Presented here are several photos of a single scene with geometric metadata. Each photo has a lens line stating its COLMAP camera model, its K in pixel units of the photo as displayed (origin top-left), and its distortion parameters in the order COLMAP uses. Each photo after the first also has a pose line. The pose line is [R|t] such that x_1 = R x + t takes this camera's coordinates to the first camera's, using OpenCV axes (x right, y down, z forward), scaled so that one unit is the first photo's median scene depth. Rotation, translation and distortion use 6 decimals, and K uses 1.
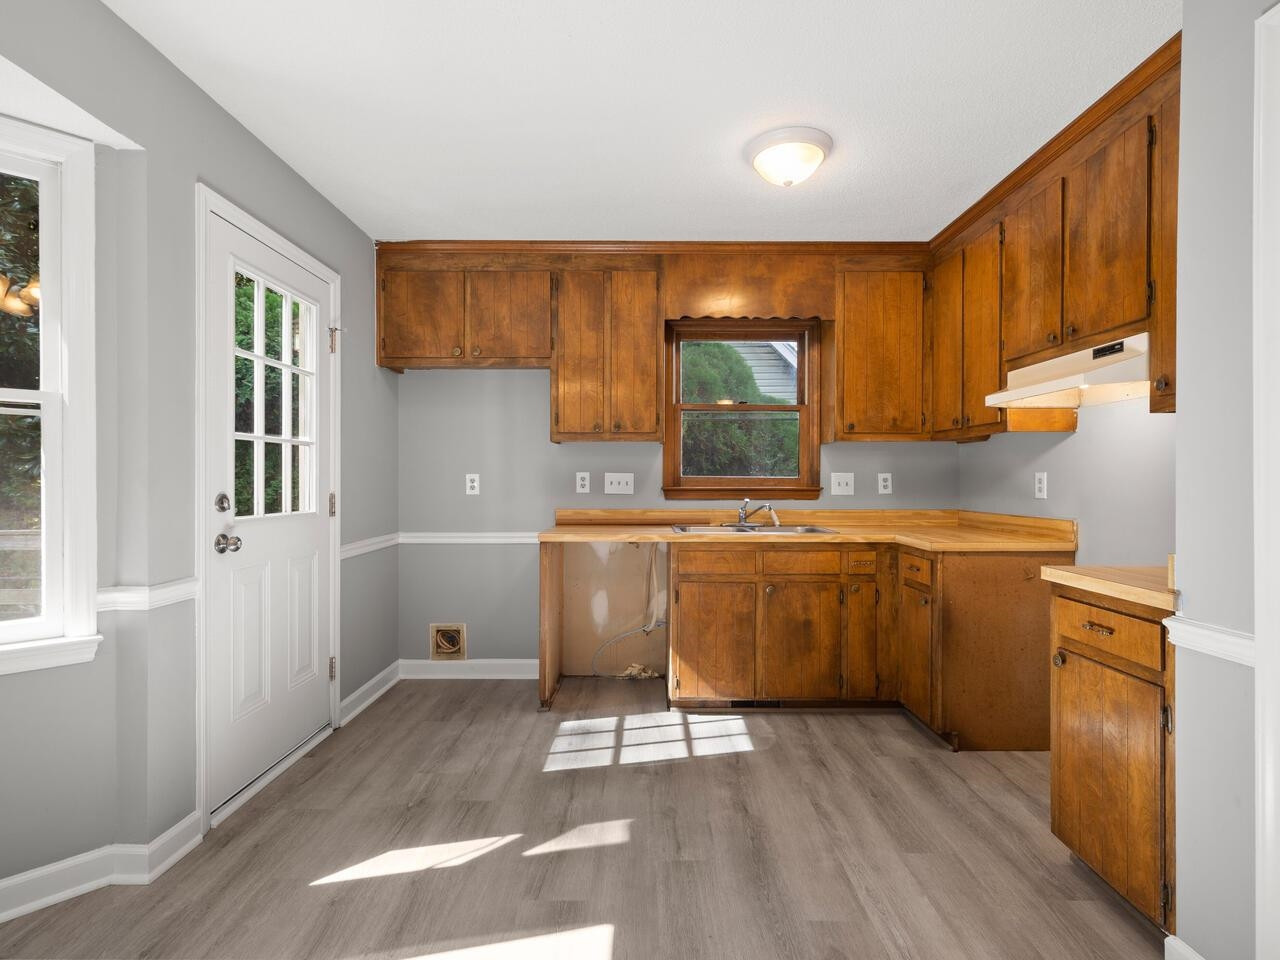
lens RADIAL K [[642.9, 0, 647.2], [0, 642.9, 474.6], [0, 0, 1]] dist [0.001044, 0.000380]
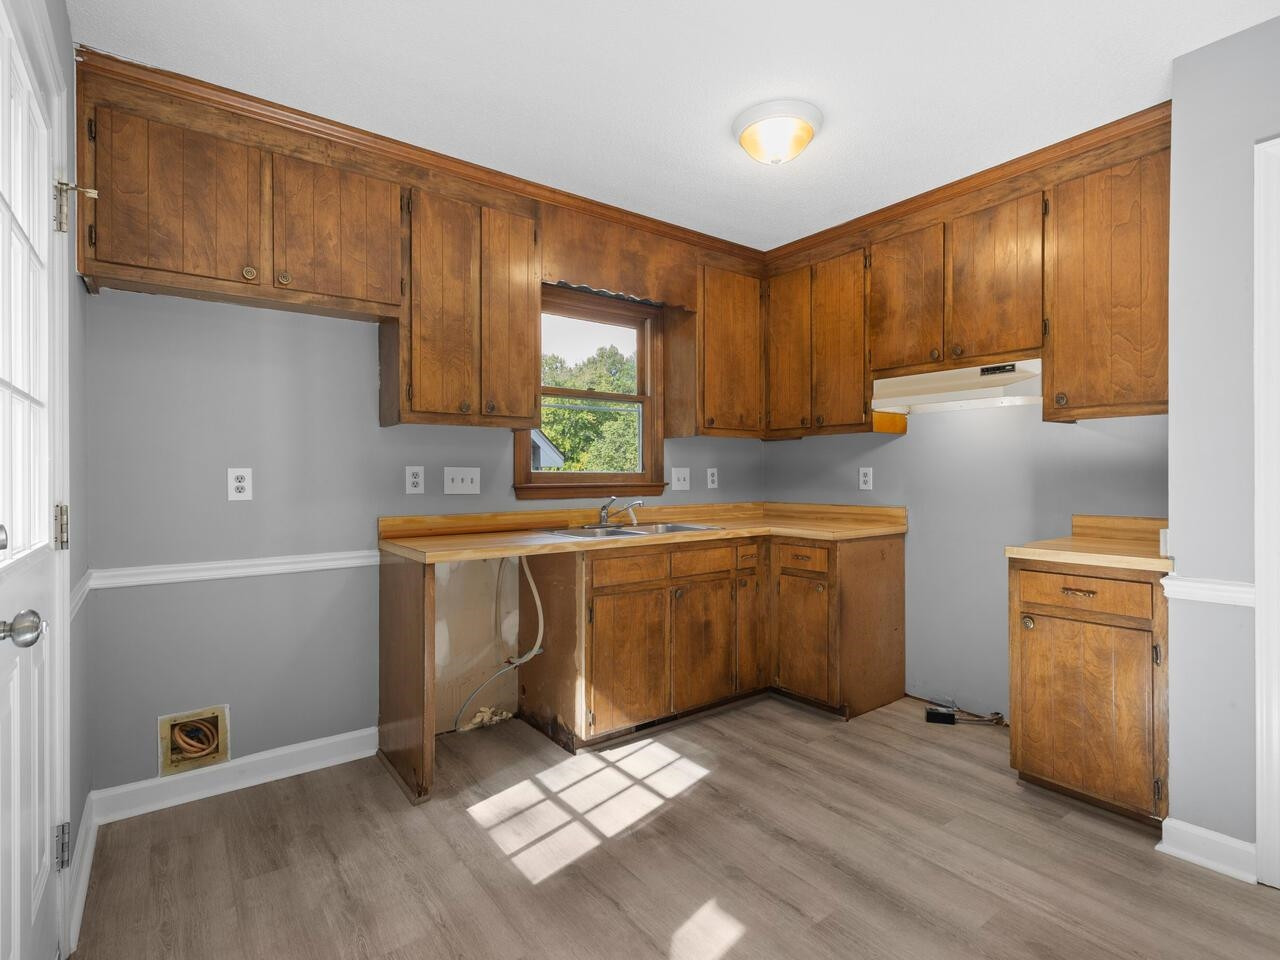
lens RADIAL K [[642.9, 0, 647.2], [0, 642.9, 474.6], [0, 0, 1]] dist [0.001044, 0.000380]
pose [[0.796215, -0.004383, 0.604998, -0.366759], [0.000605, 0.999979, 0.006447, 0.001130], [-0.605014, -0.004767, 0.796201, 0.264631]]
